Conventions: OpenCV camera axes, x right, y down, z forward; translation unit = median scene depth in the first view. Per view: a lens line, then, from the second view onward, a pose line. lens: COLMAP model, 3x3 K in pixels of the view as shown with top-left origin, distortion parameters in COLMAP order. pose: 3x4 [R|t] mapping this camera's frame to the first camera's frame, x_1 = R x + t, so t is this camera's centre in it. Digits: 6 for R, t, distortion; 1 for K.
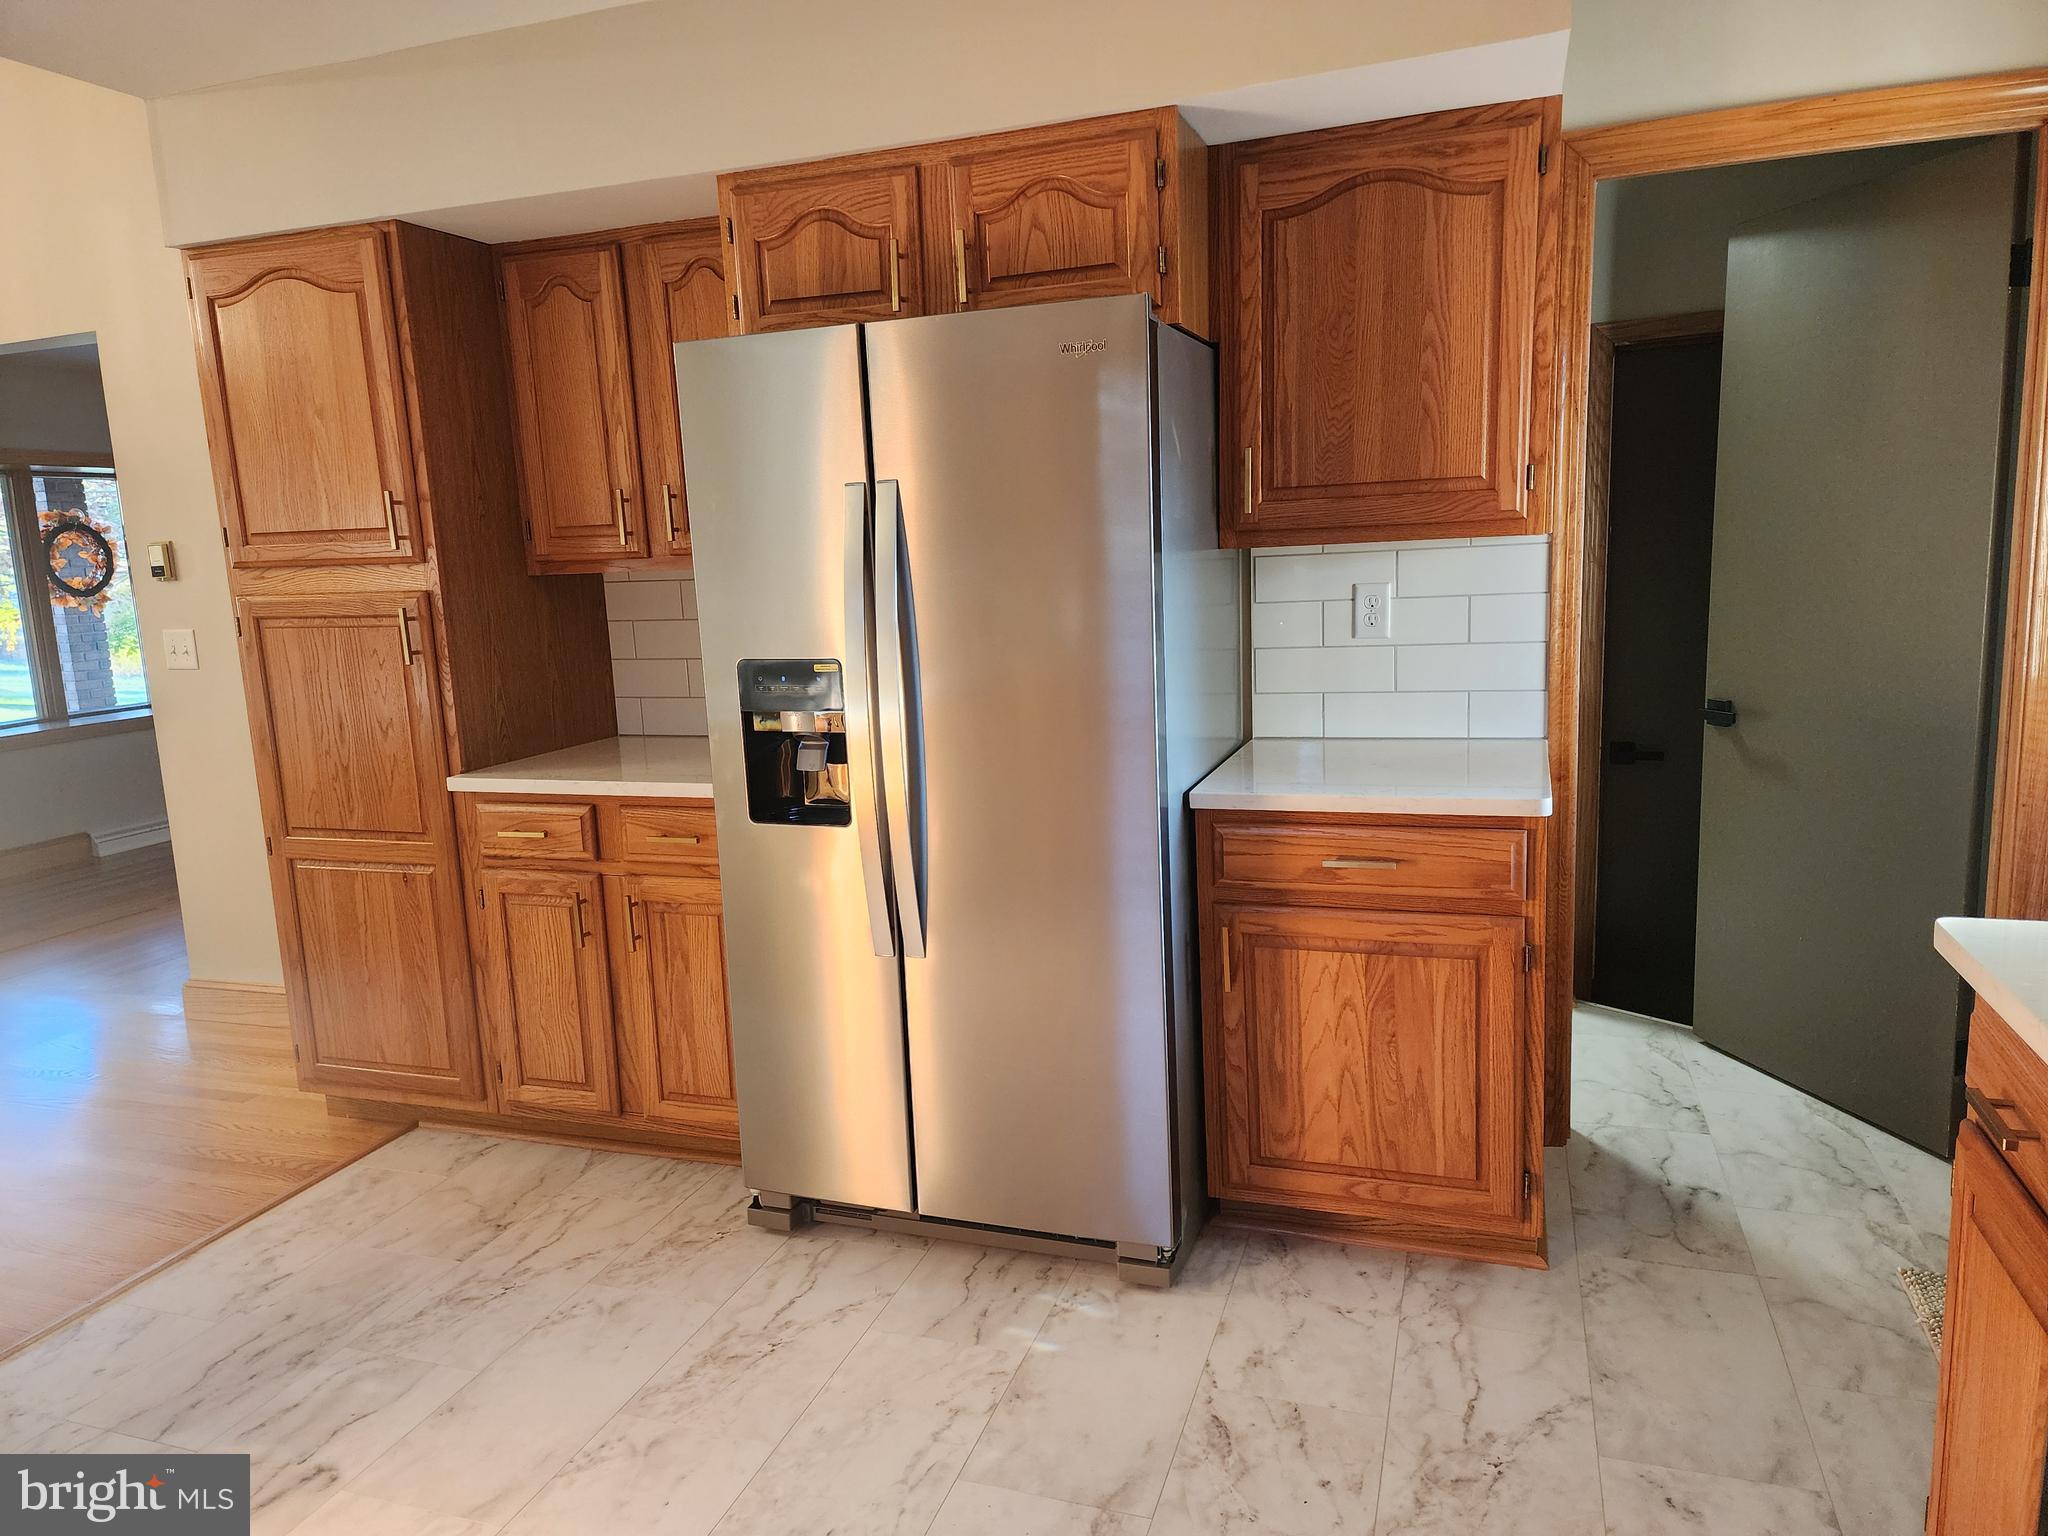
lens RADIAL K [[1369.5, 0, 1020.6], [0, 1369.5, 763.8], [0, 0, 1]] dist [0.090223, -0.082163]
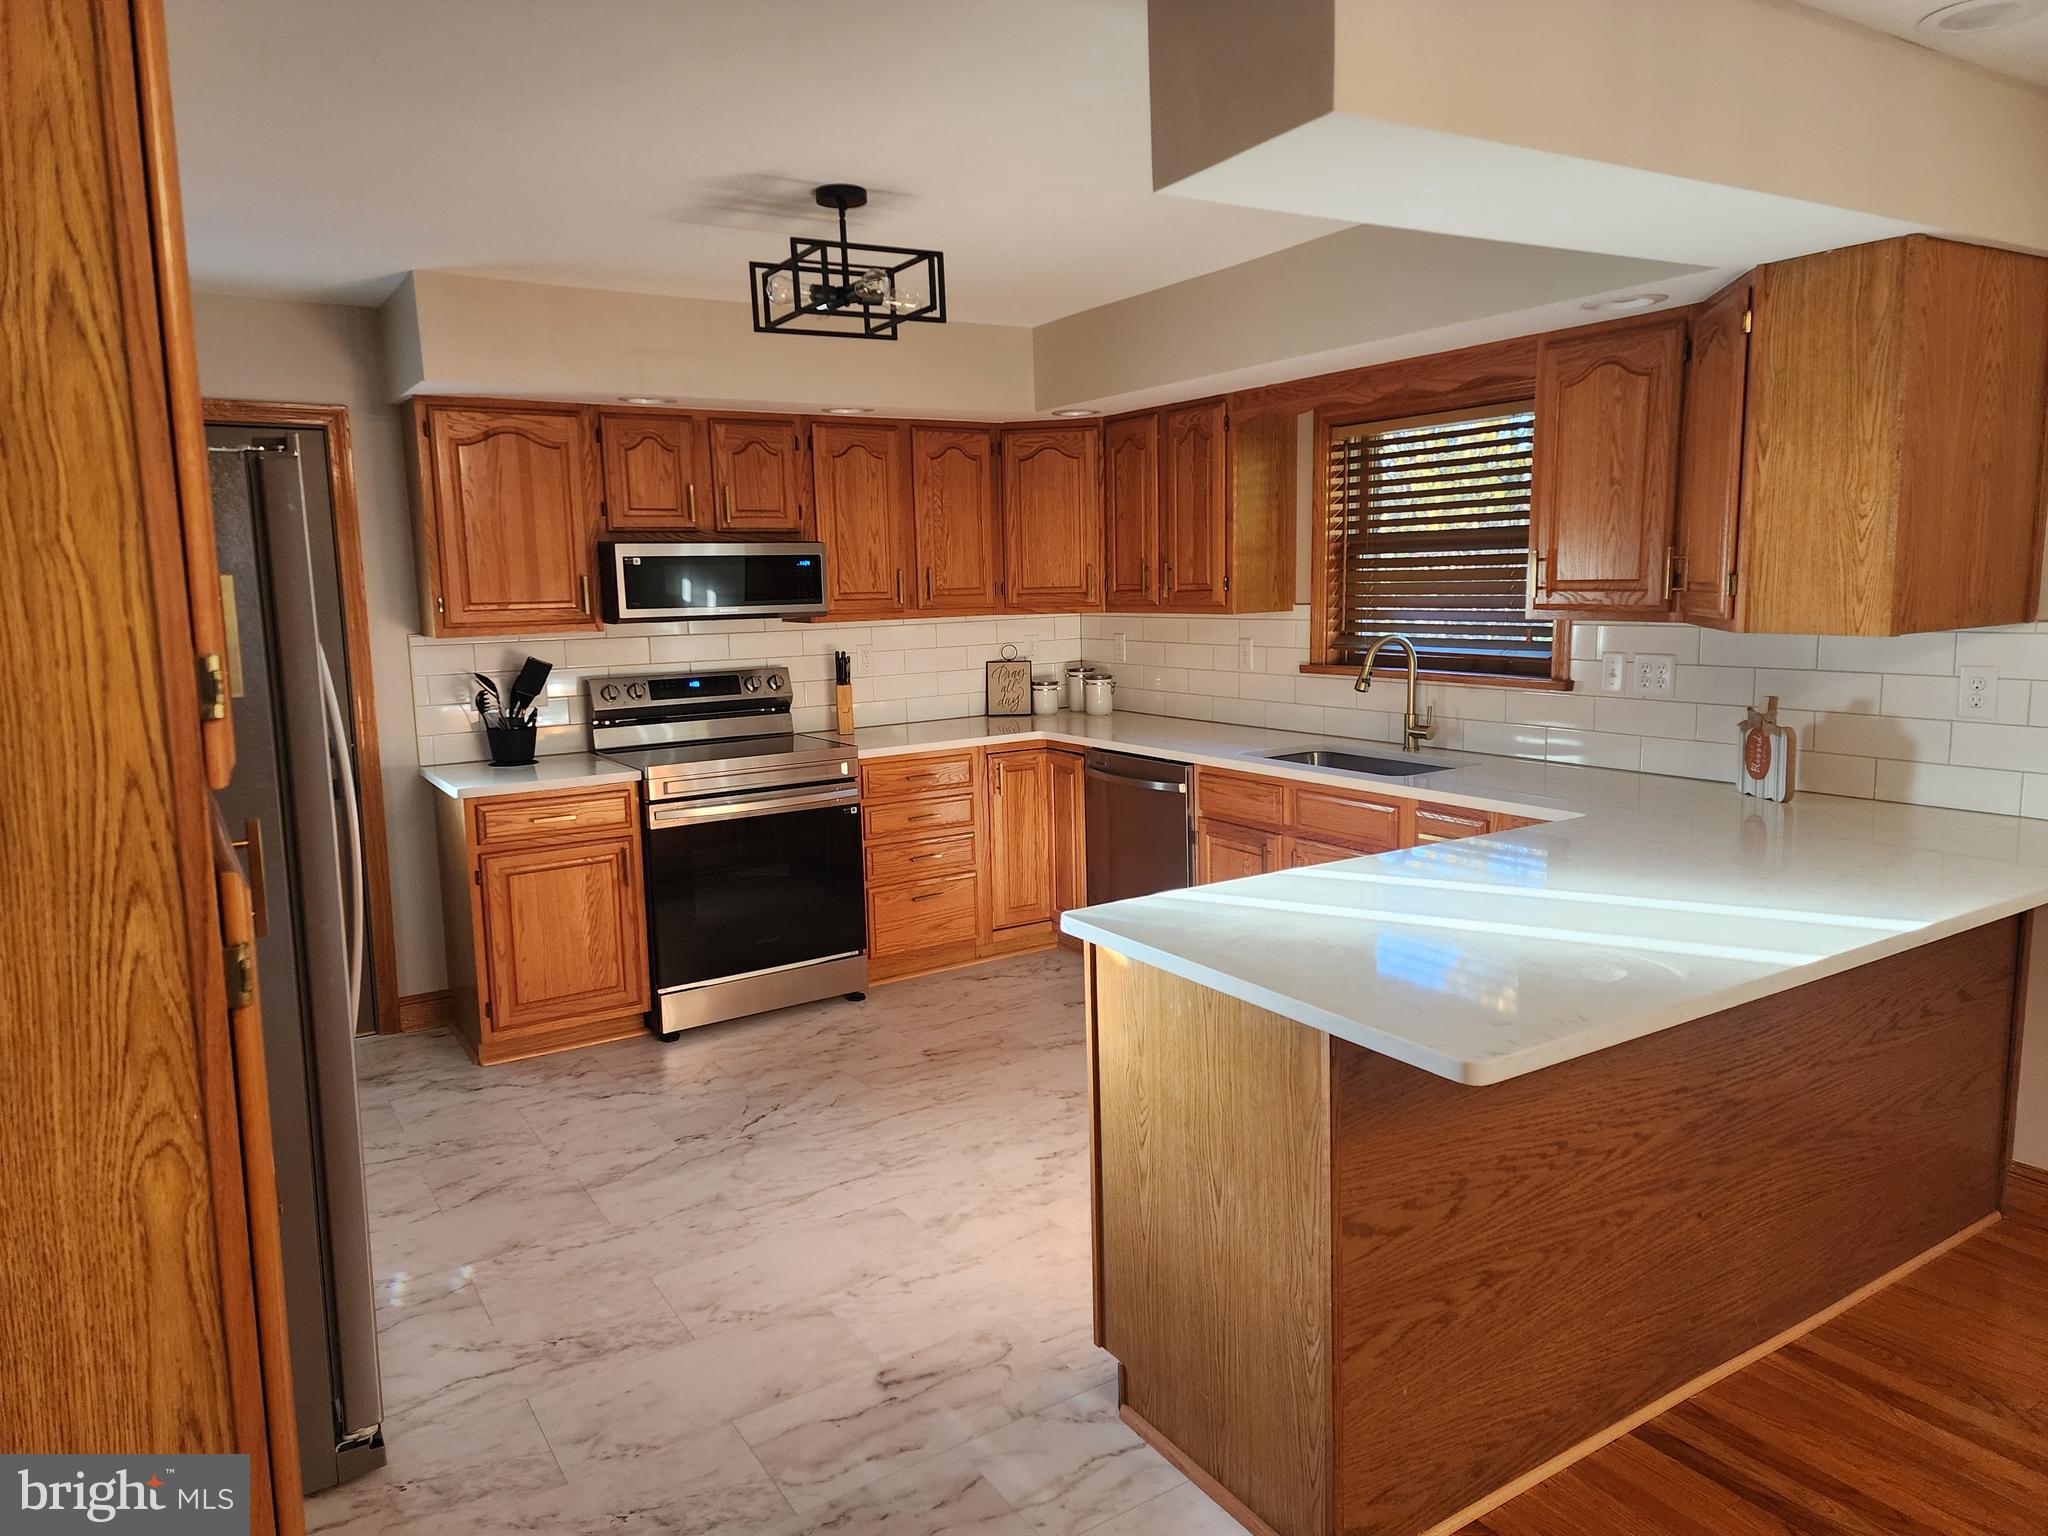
lens RADIAL K [[1355.4, 0, 1025.0], [0, 1355.4, 755.6], [0, 0, 1]] dist [0.086062, -0.072702]
pose [[-0.785217, -0.023052, 0.618792, -0.827499], [0.153298, 0.960963, 0.230327, -0.176596], [-0.599945, 0.275716, -0.751030, 1.047764]]
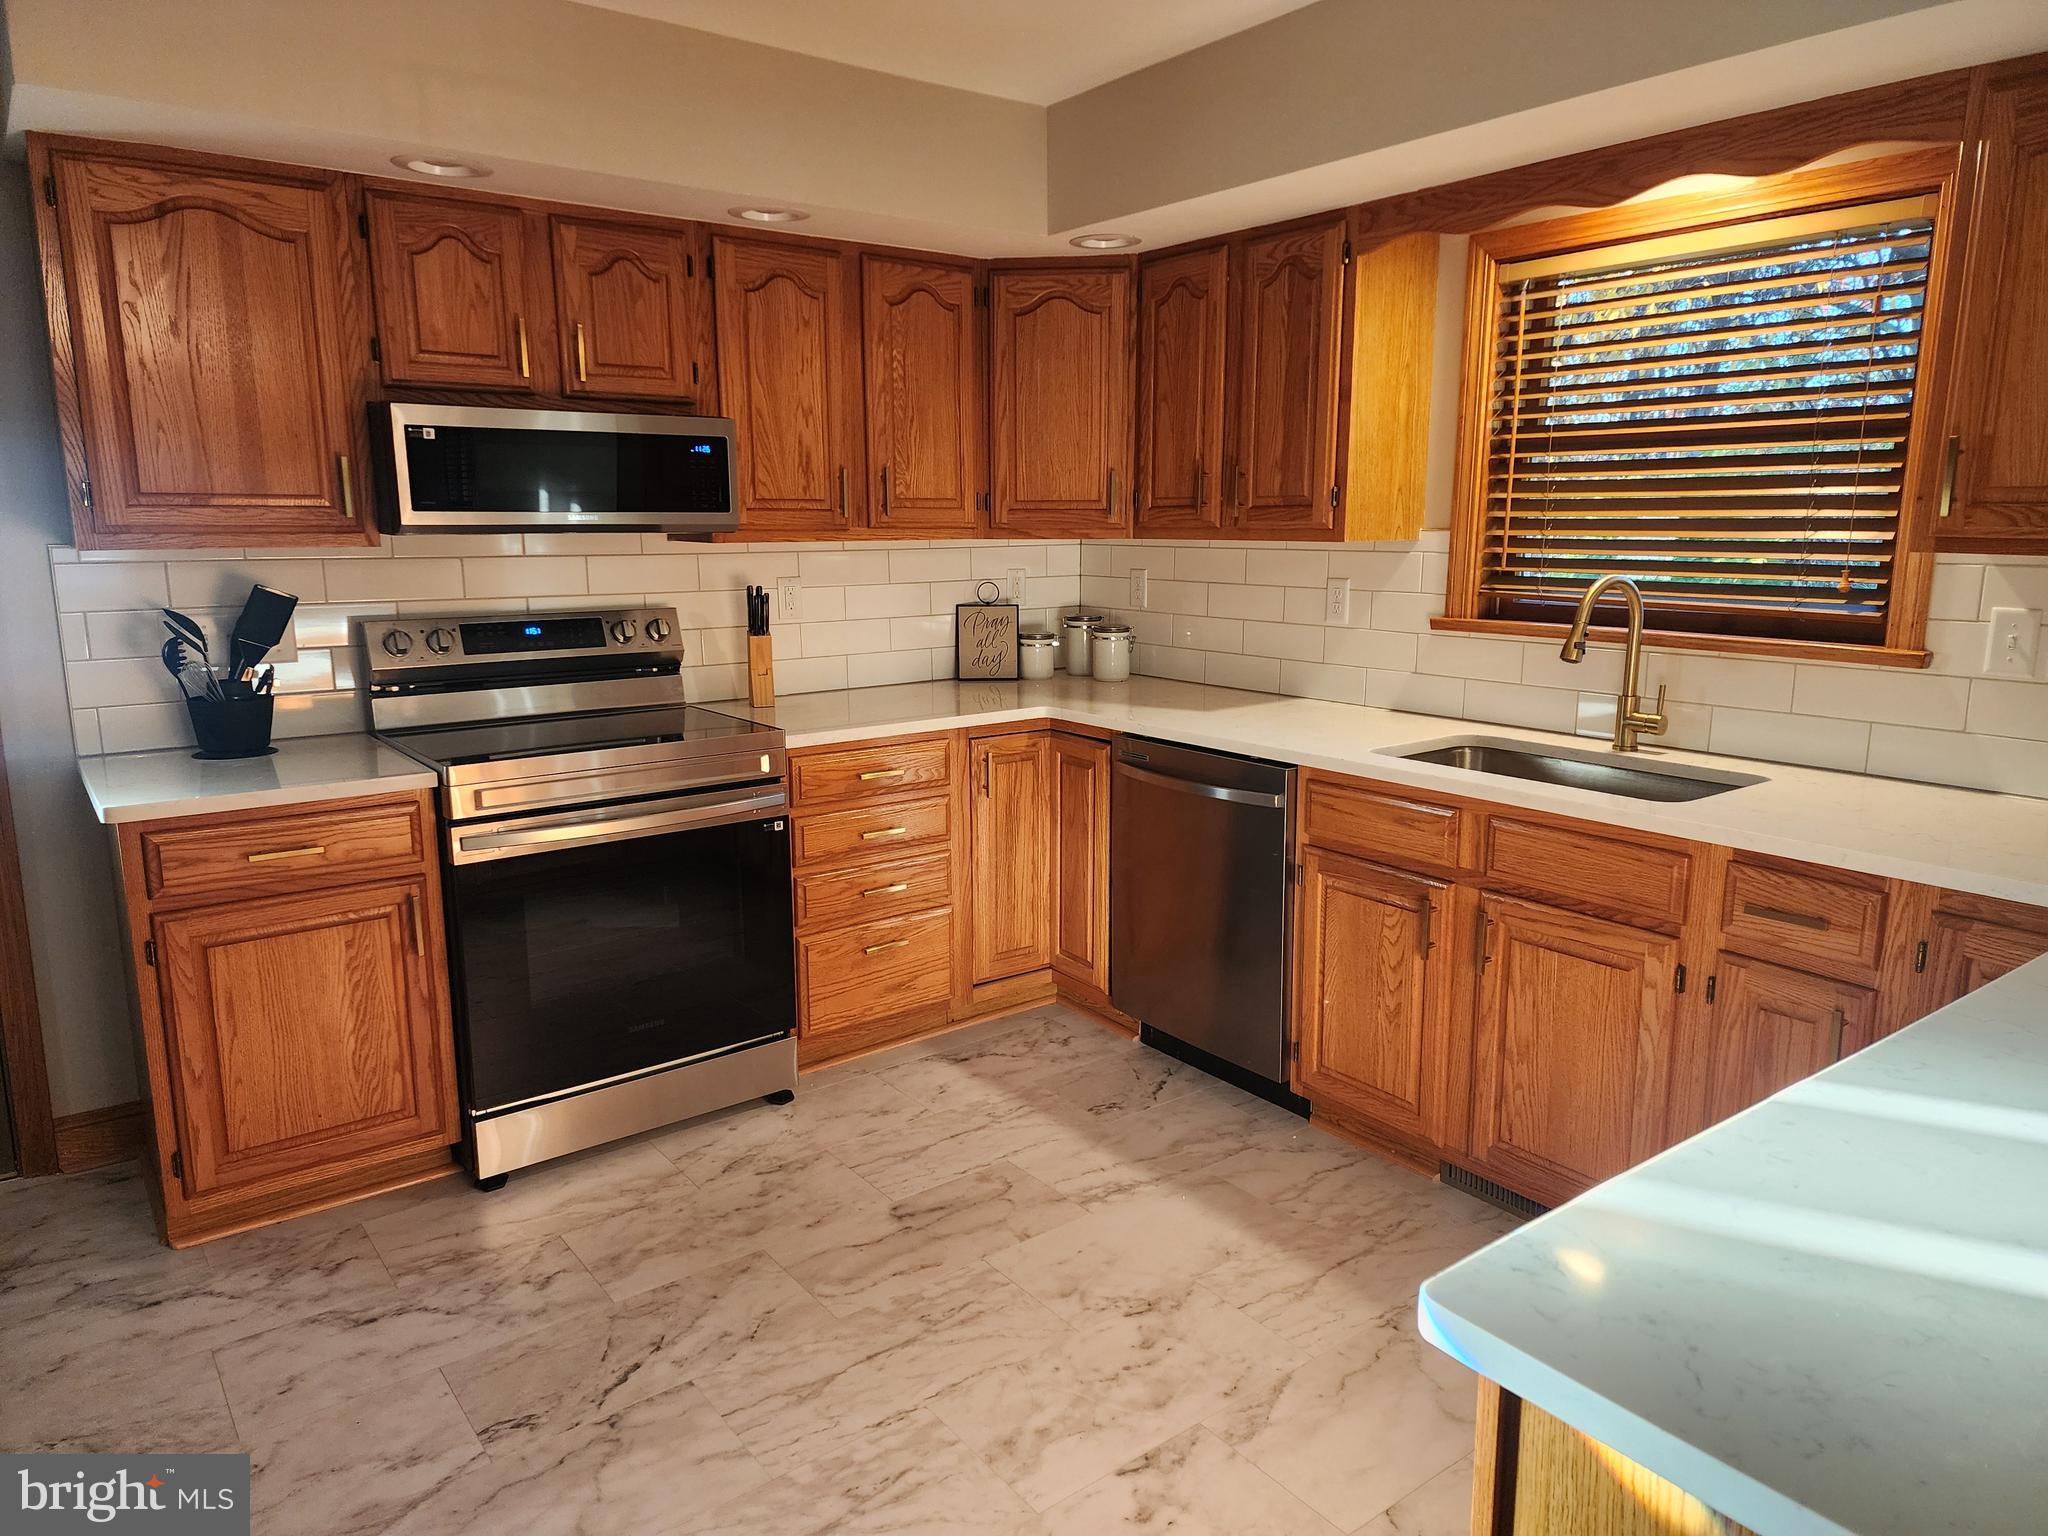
lens RADIAL K [[1361.6, 0, 1034.8], [0, 1361.6, 765.9], [0, 0, 1]] dist [0.081994, -0.067742]
pose [[-0.834696, -0.060680, 0.547358, -0.487168], [0.121686, 0.949022, 0.290774, -0.118960], [-0.537099, 0.309314, -0.784761, 0.751959]]
